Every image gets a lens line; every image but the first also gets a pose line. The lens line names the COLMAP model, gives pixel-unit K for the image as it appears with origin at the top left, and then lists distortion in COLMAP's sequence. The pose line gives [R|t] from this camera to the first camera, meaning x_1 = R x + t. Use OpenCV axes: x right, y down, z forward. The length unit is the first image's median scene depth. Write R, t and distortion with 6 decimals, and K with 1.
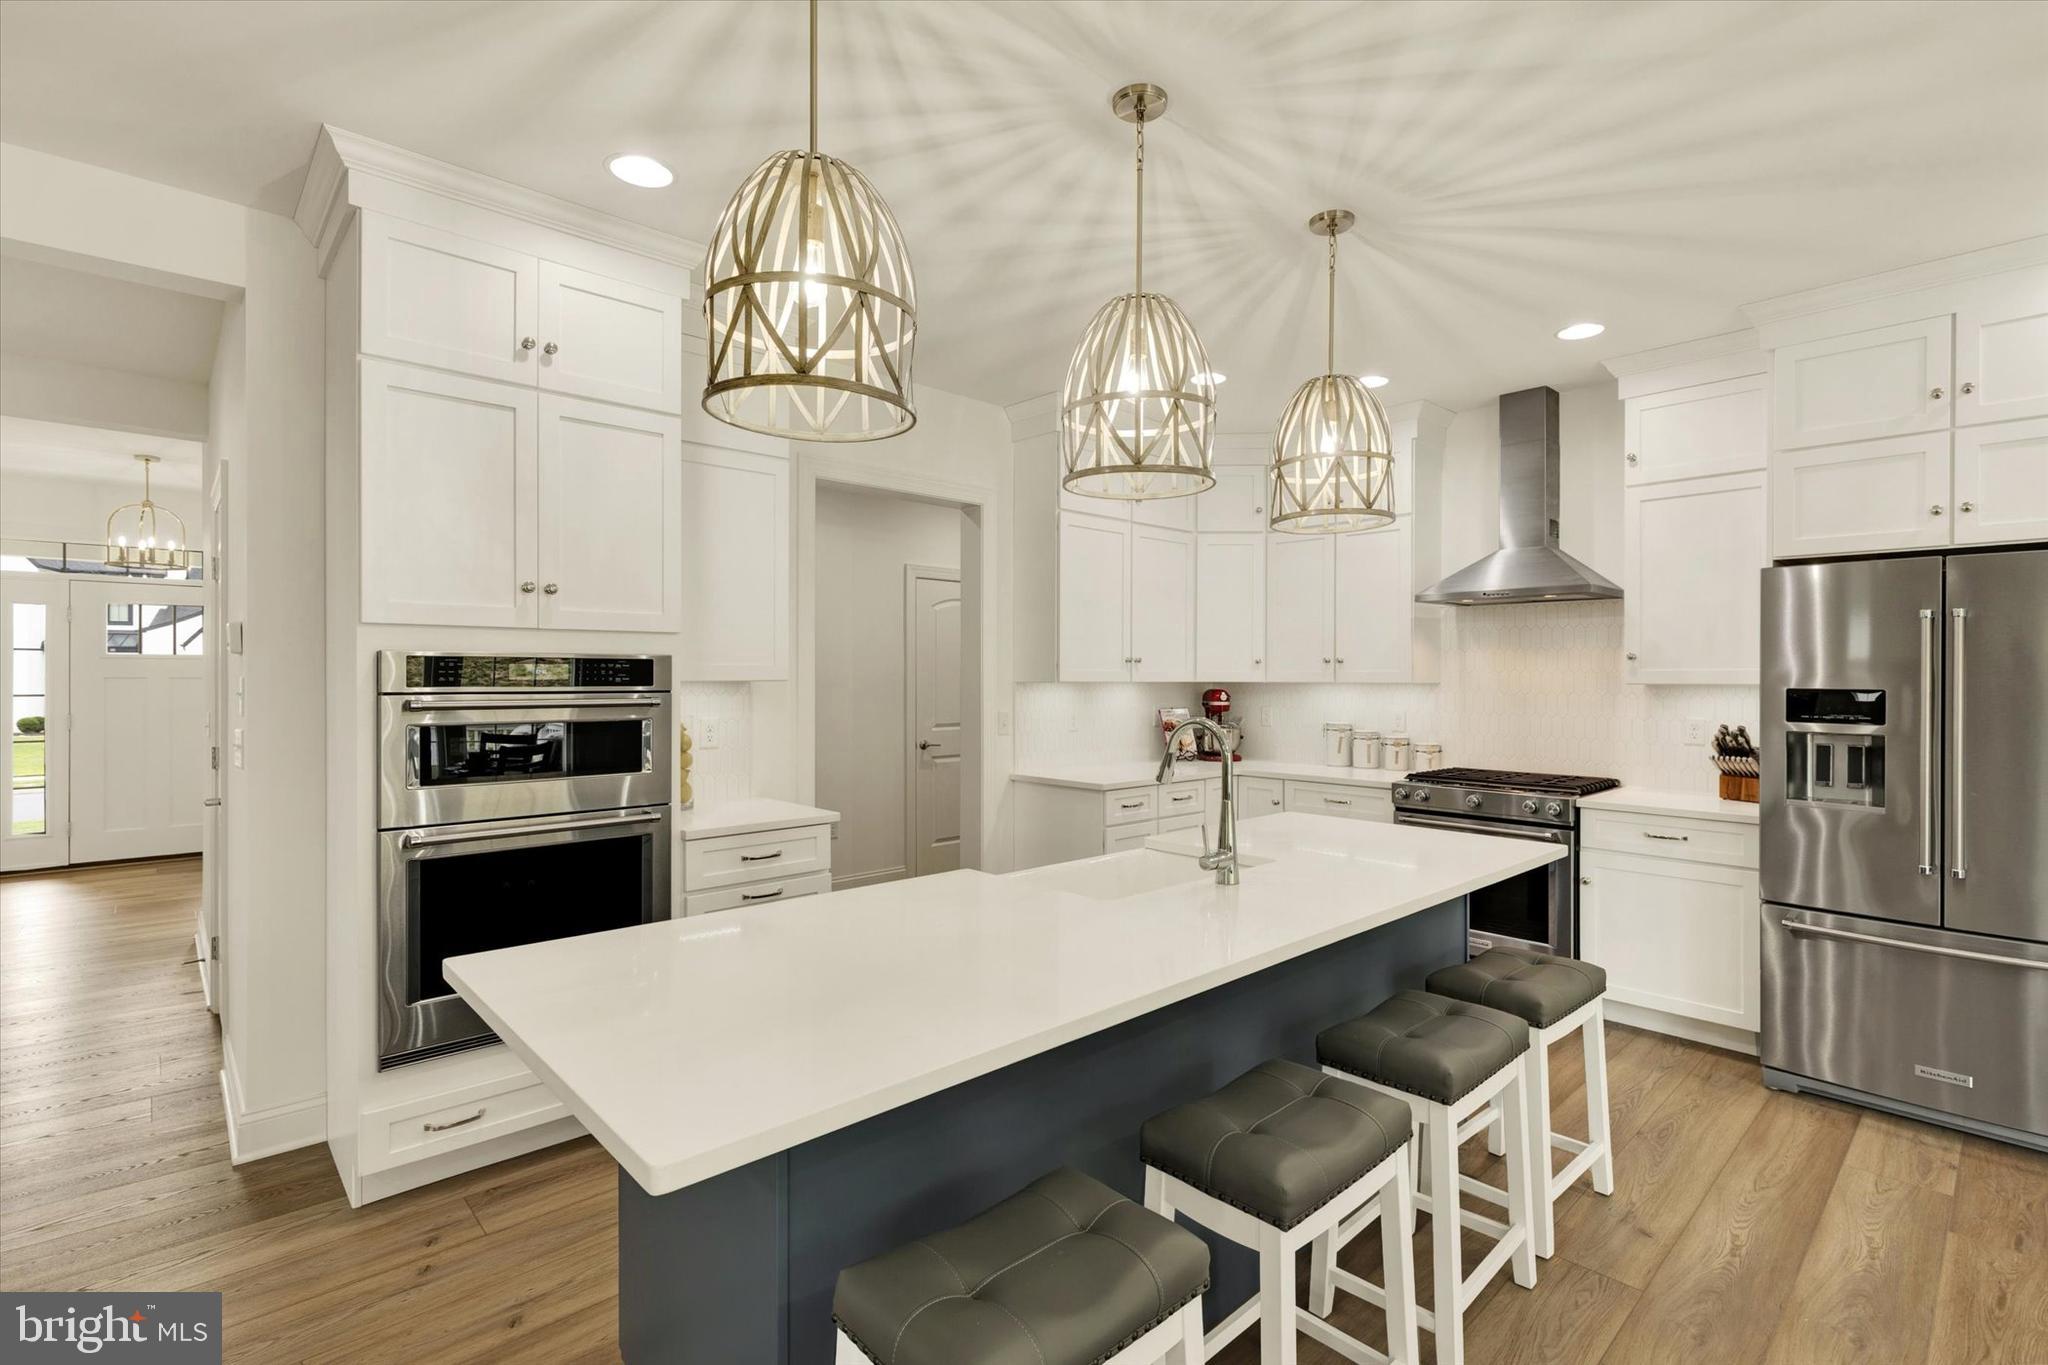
lens RADIAL K [[940.9, 0, 1032.9], [0, 940.9, 671.2], [0, 0, 1]] dist [-0.000229, 0.000019]
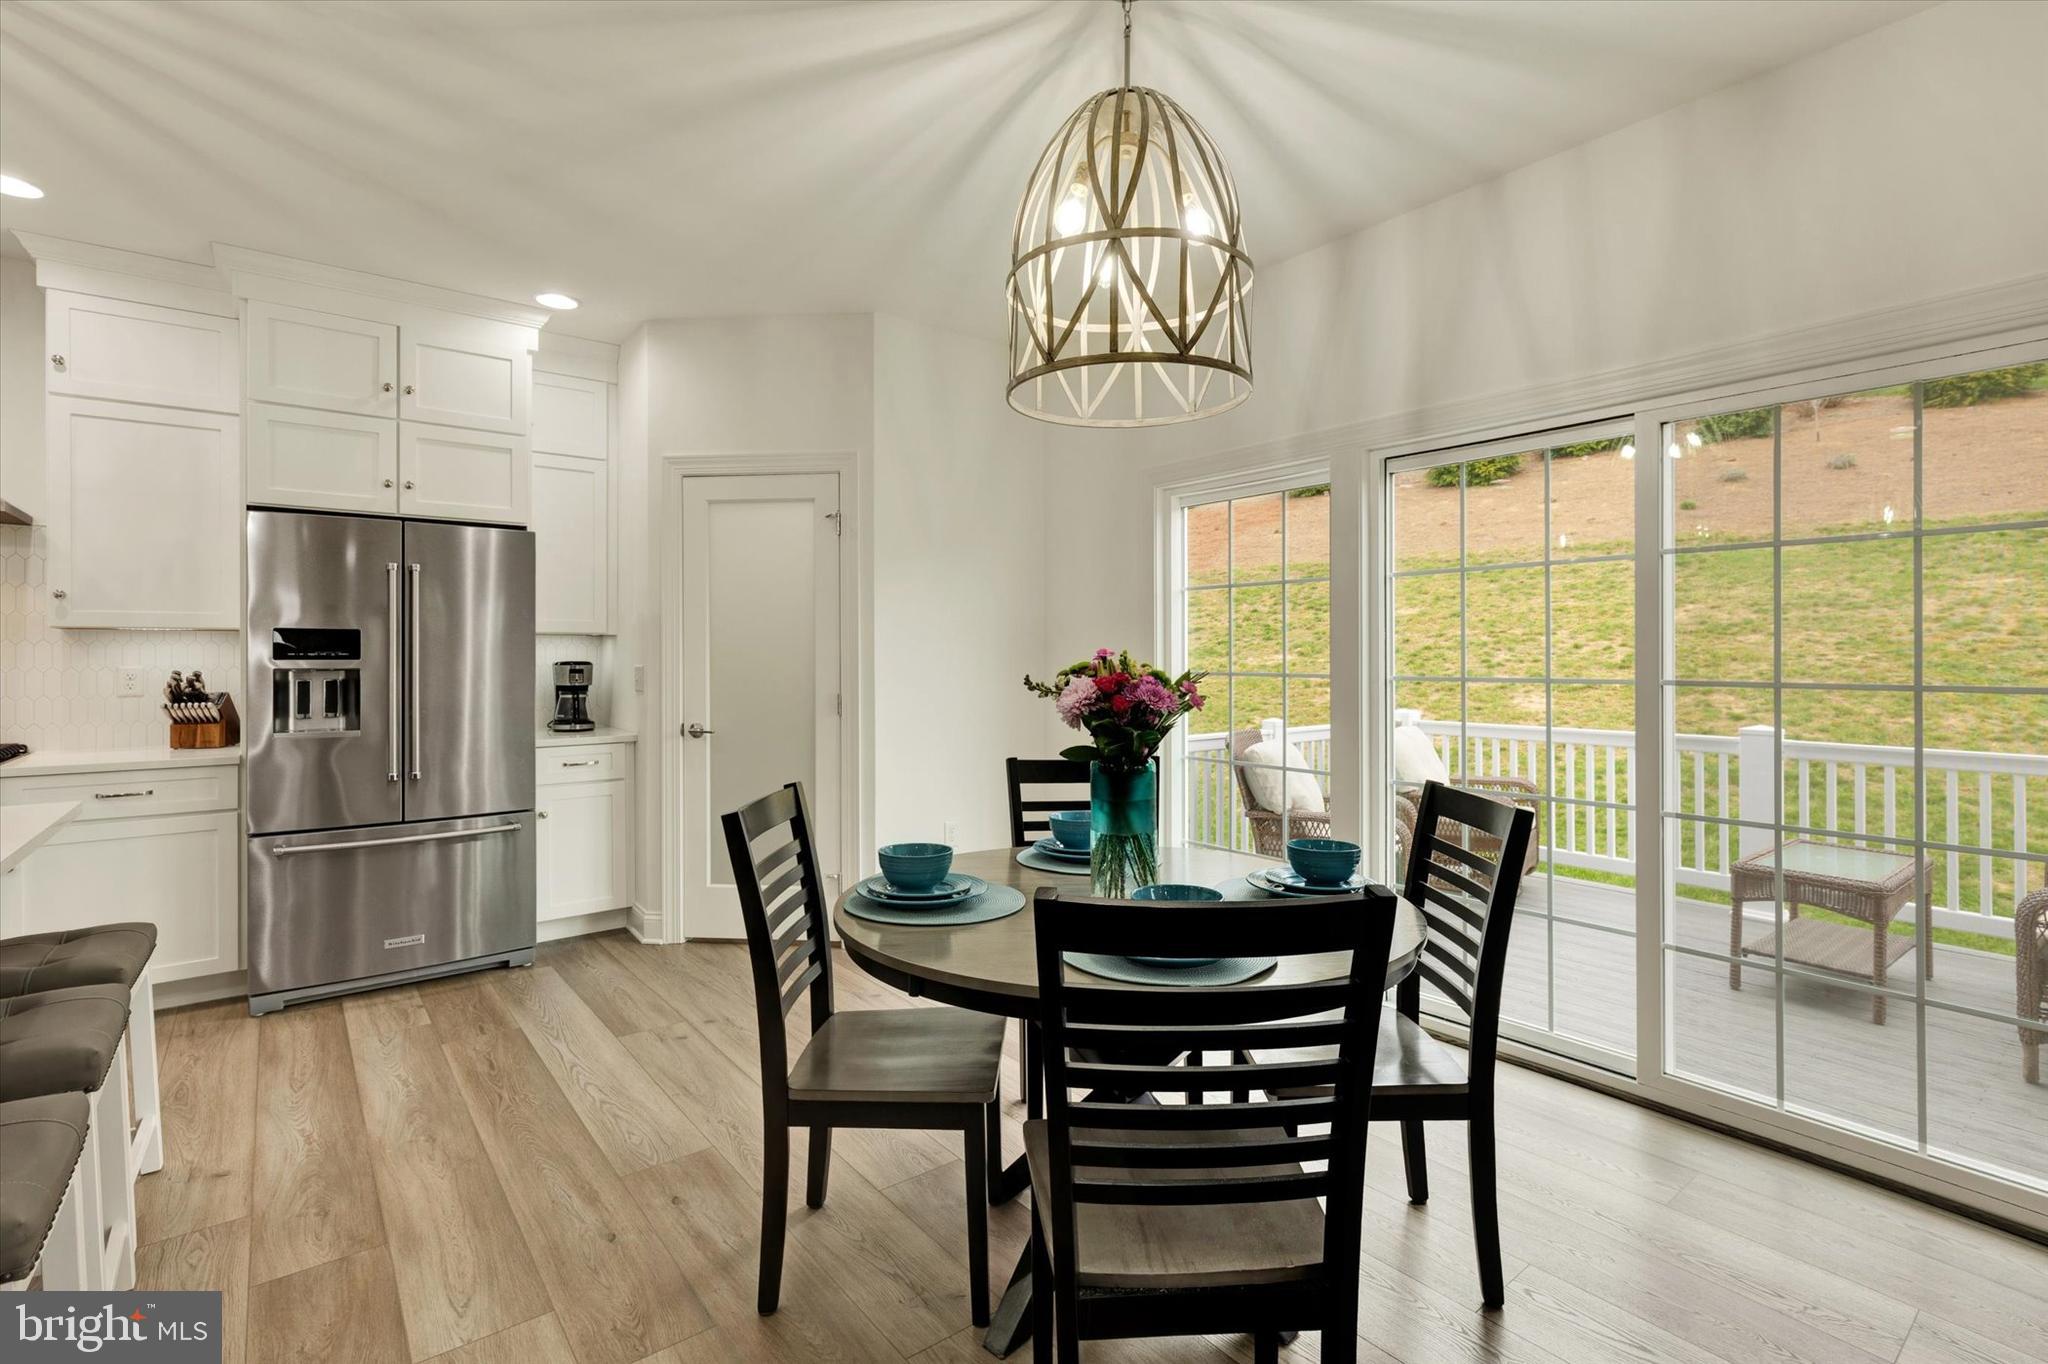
lens RADIAL K [[945.6, 0, 1055.2], [0, 945.6, 638.2], [0, 0, 1]] dist [0.005136, -0.000296]
pose [[0.065216, 0.013065, 0.997786, -0.211677], [-0.001264, 0.999915, -0.013010, 0.045319], [-0.997870, -0.000413, 0.065227, 0.064536]]
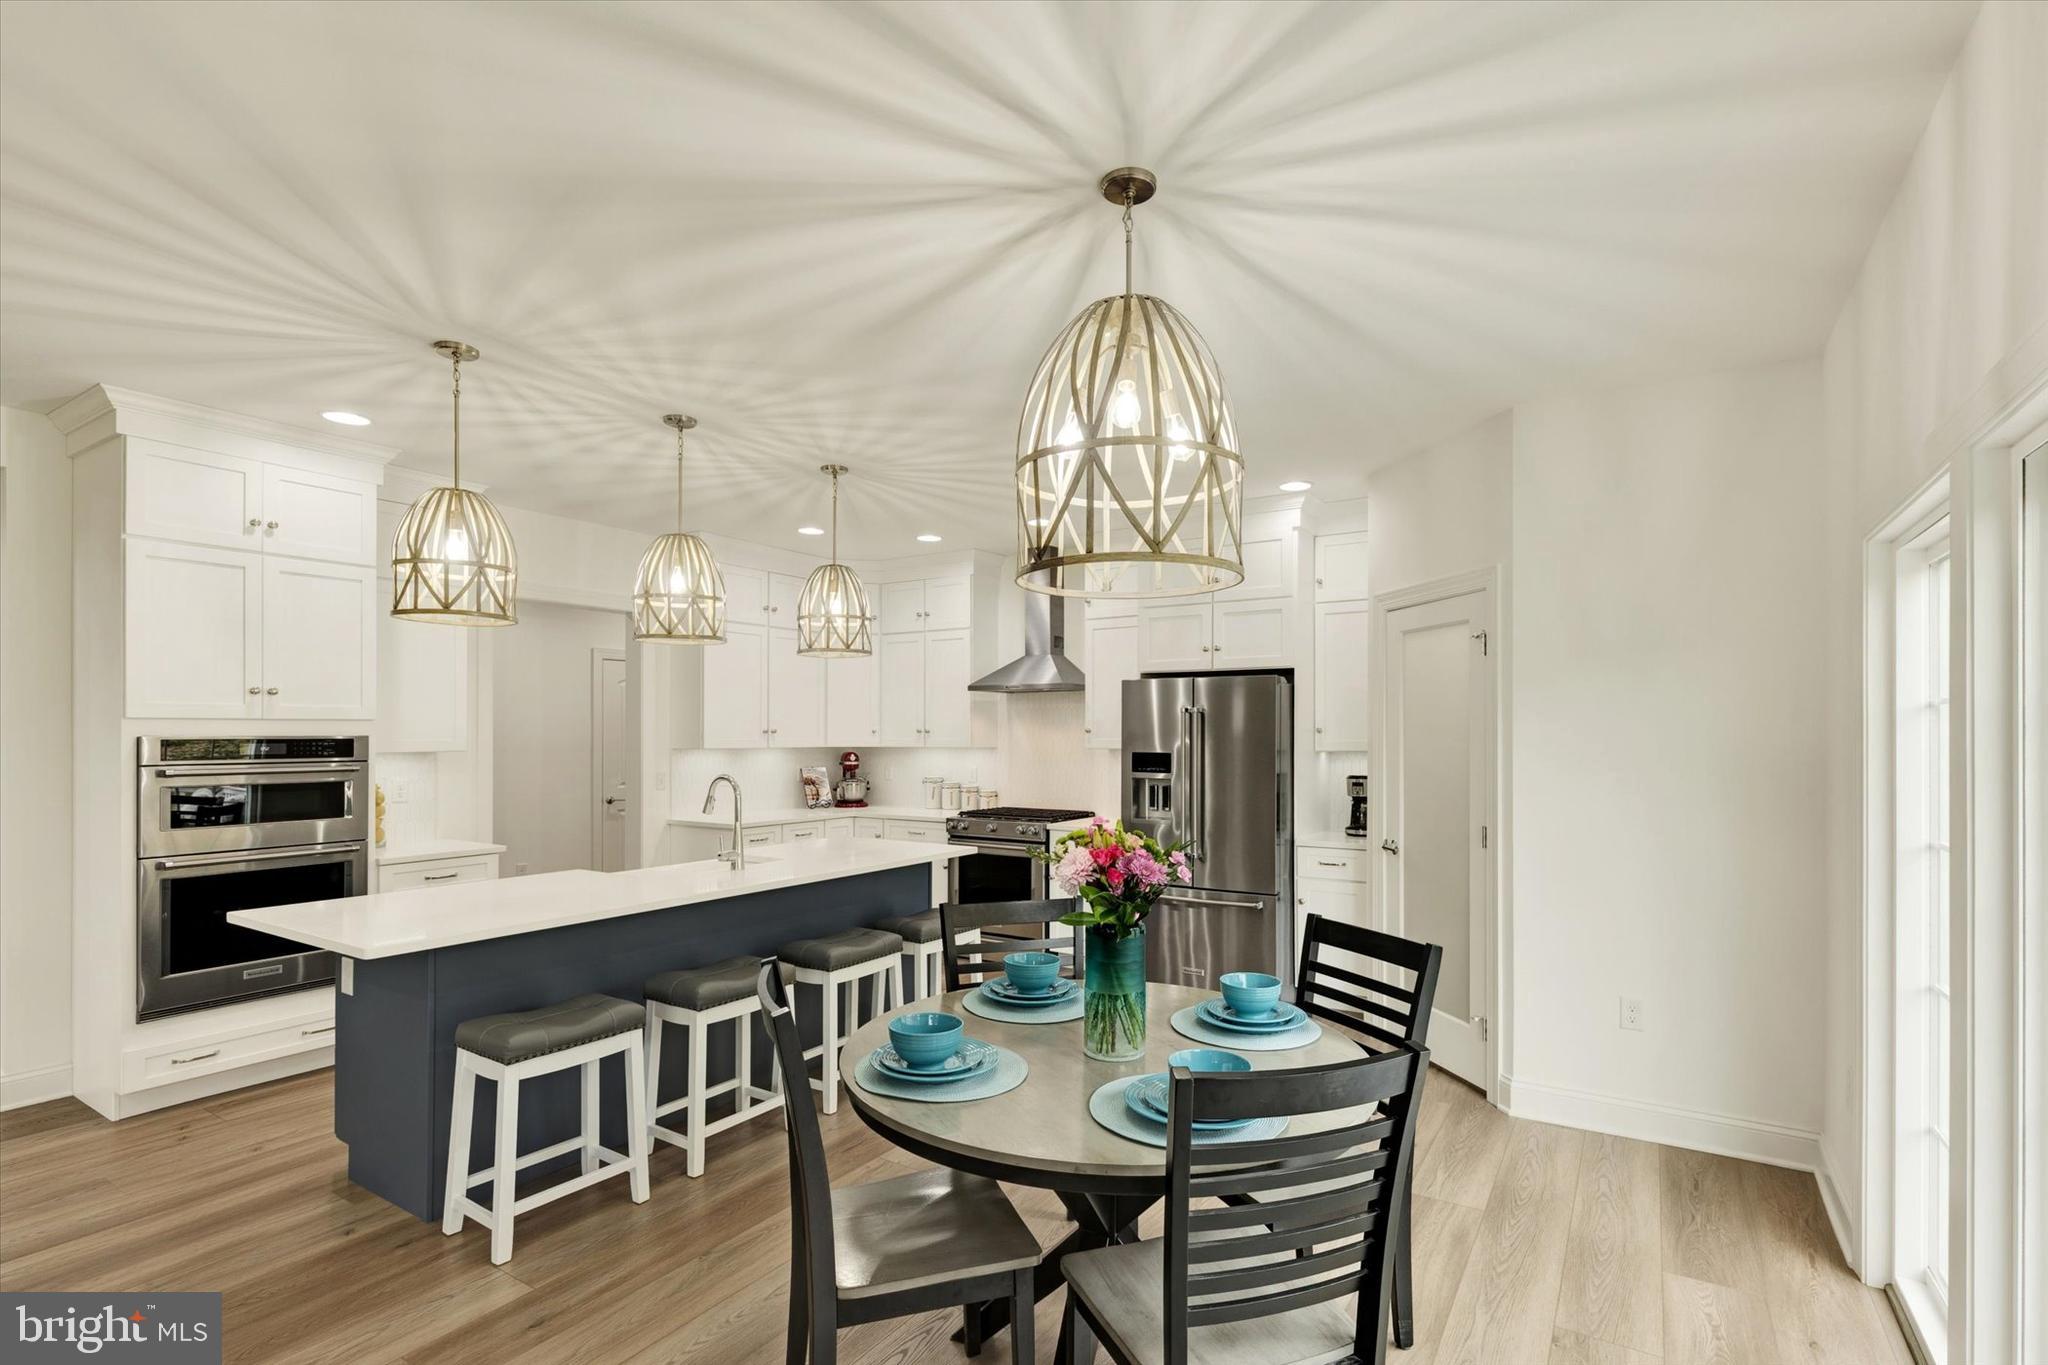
lens RADIAL K [[950.0, 0, 1036.1], [0, 950.0, 723.0], [0, 0, 1]] dist [0.013158, -0.000106]
pose [[0.969222, 0.000184, 0.246187, 0.240667], [0.000995, 0.999989, -0.004666, -0.028430], [-0.246185, 0.004768, 0.969211, -0.655579]]
